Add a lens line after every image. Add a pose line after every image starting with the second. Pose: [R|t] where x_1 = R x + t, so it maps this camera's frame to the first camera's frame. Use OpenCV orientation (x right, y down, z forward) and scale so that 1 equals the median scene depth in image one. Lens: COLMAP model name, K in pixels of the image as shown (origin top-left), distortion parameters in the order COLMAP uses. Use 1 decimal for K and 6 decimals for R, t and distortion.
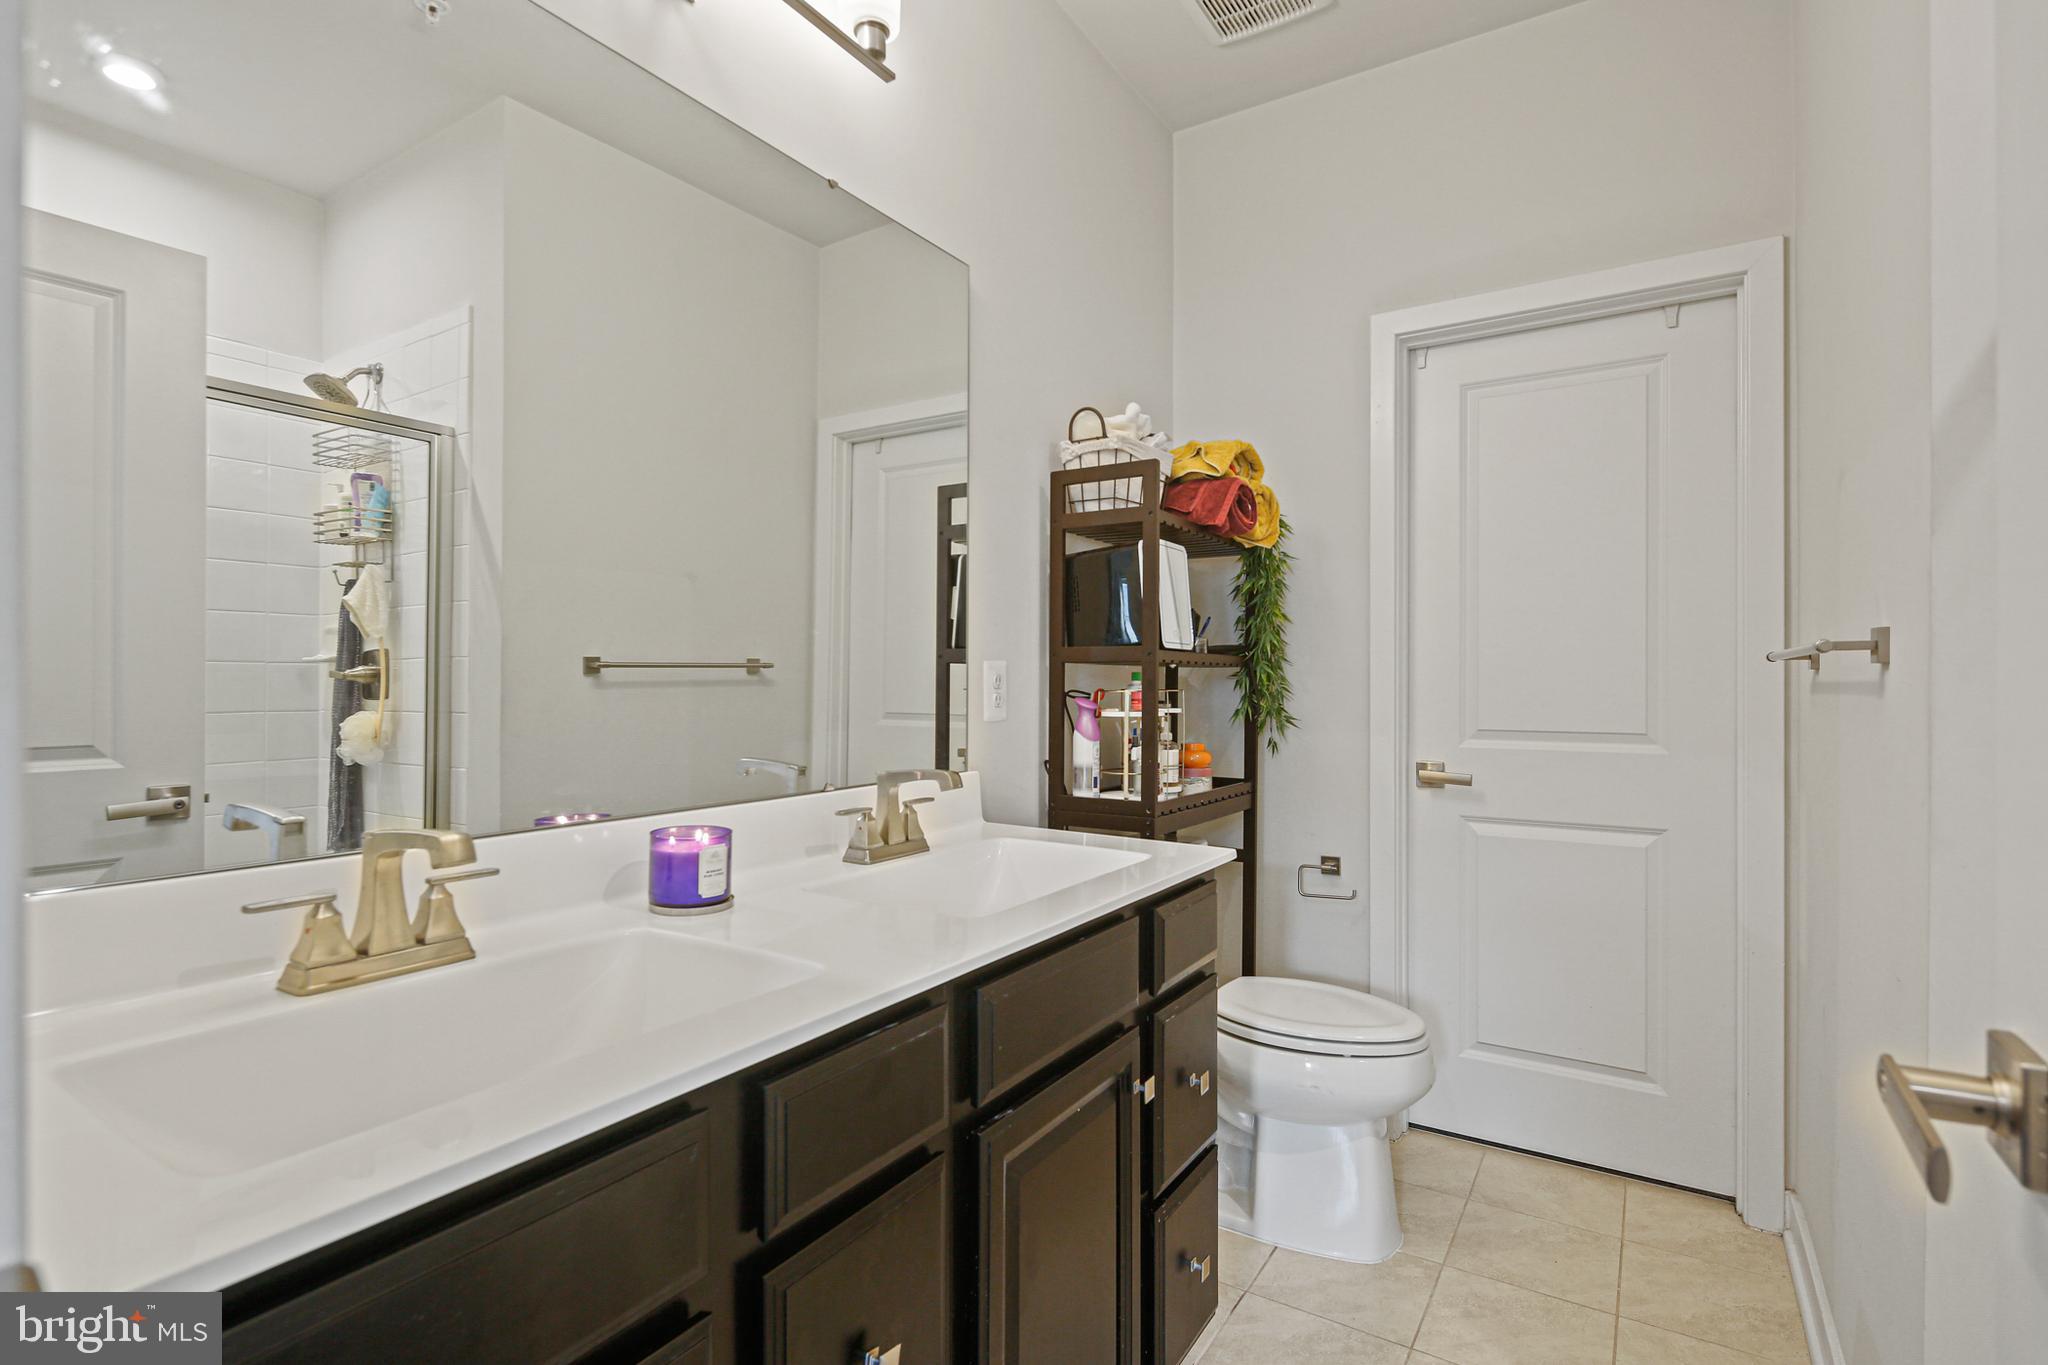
lens RADIAL K [[992.0, 0, 1020.8], [0, 992.0, 689.2], [0, 0, 1]] dist [0.002182, -0.000504]
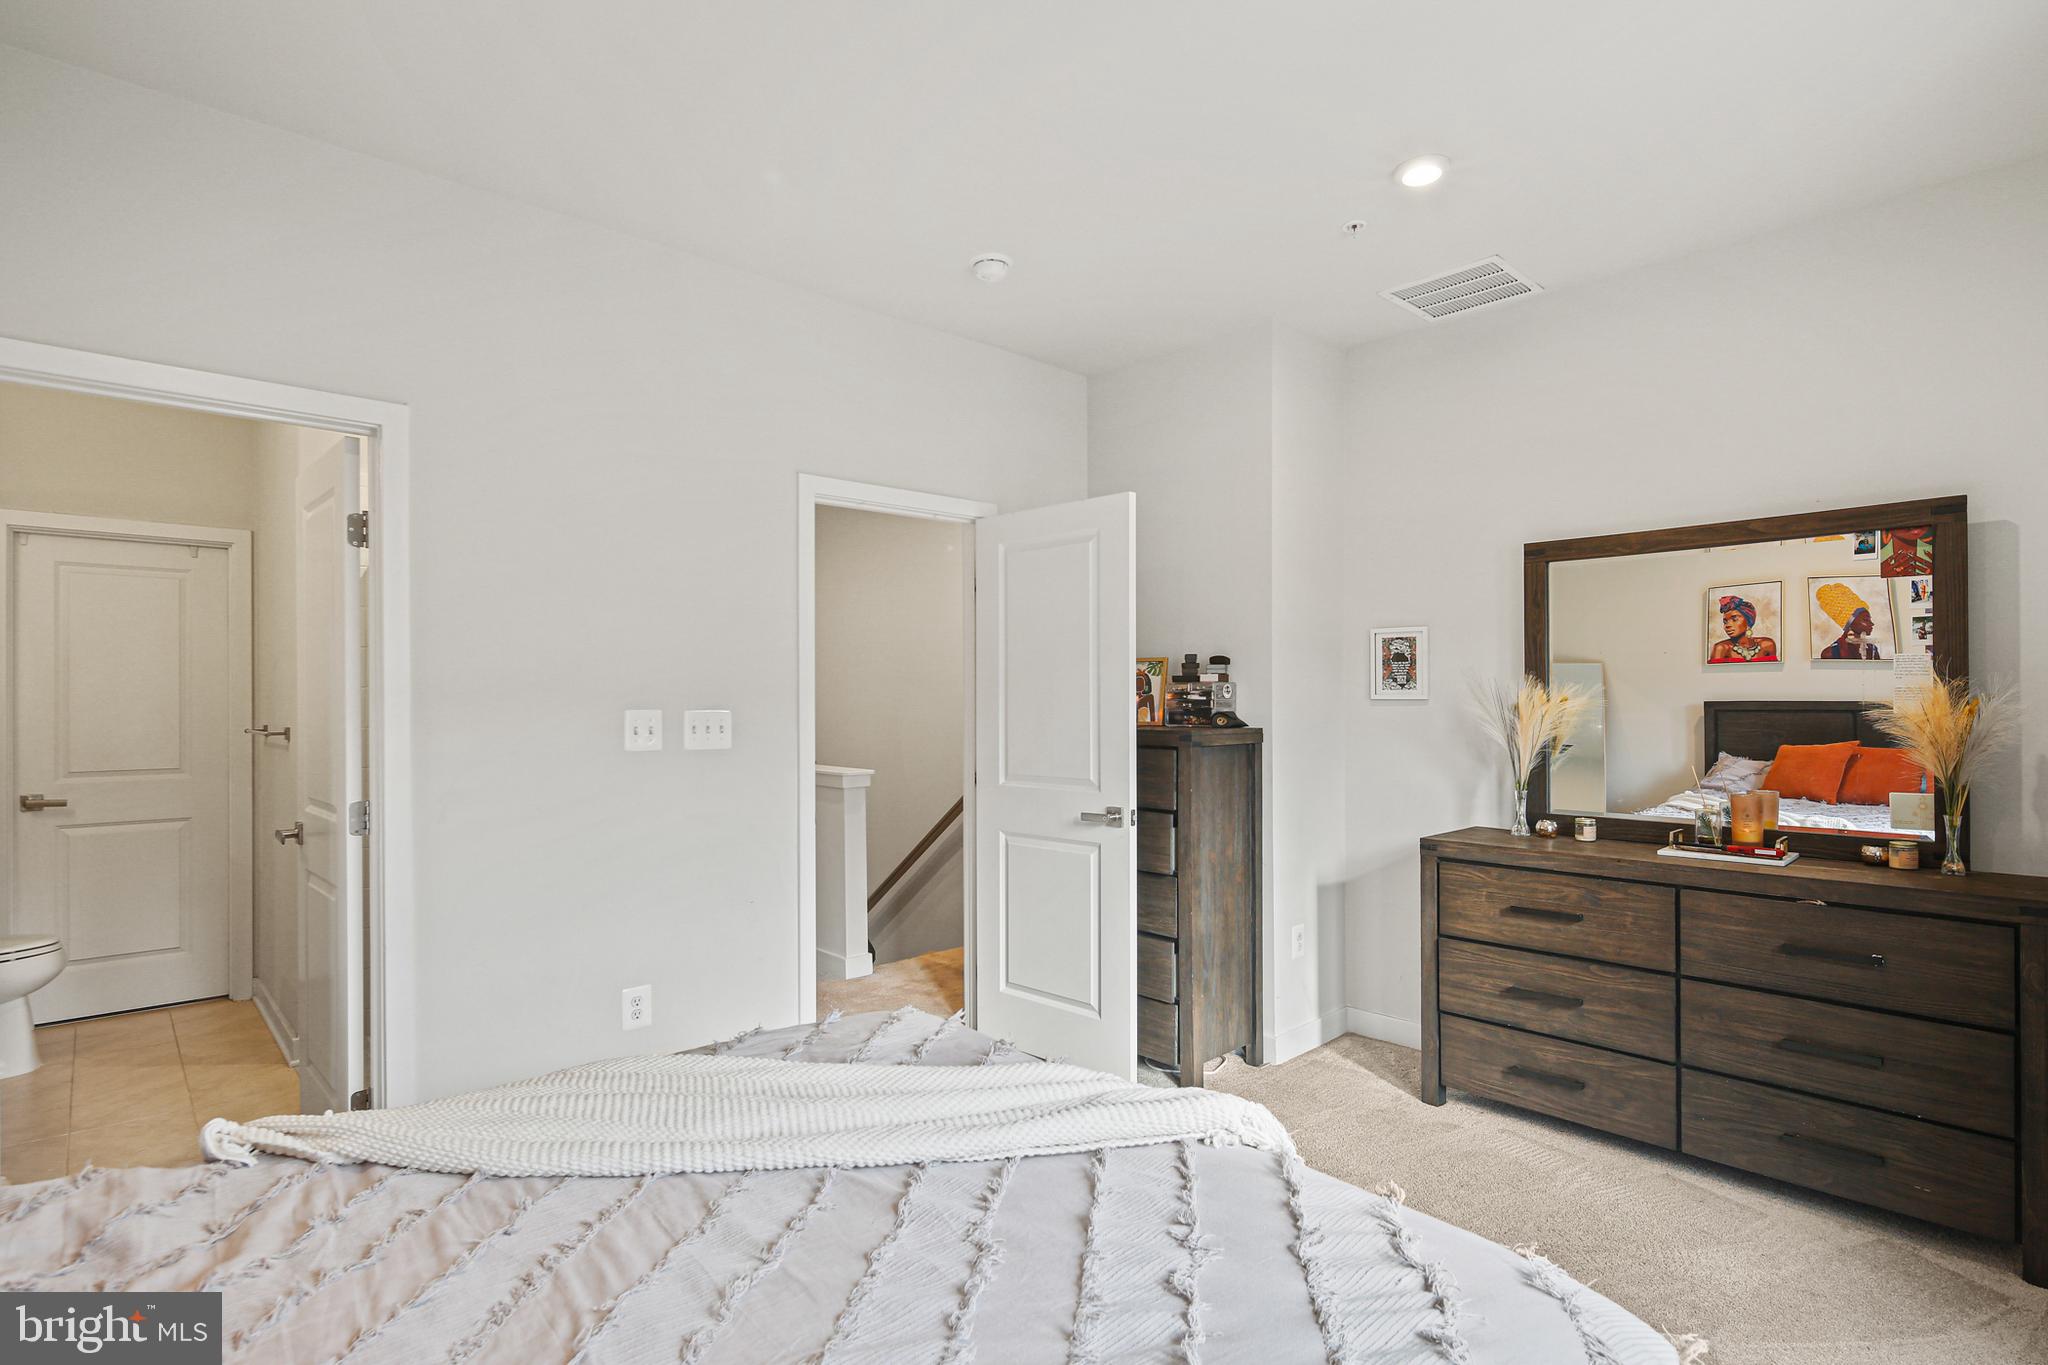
lens RADIAL K [[1025.2, 0, 1023.8], [0, 1025.2, 691.8], [0, 0, 1]] dist [0.001419, -0.000351]
pose [[0.260407, 0.006567, 0.965477, -0.882546], [0.011754, 0.999881, -0.009971, -0.065476], [-0.965427, 0.013945, 0.260299, -1.116936]]
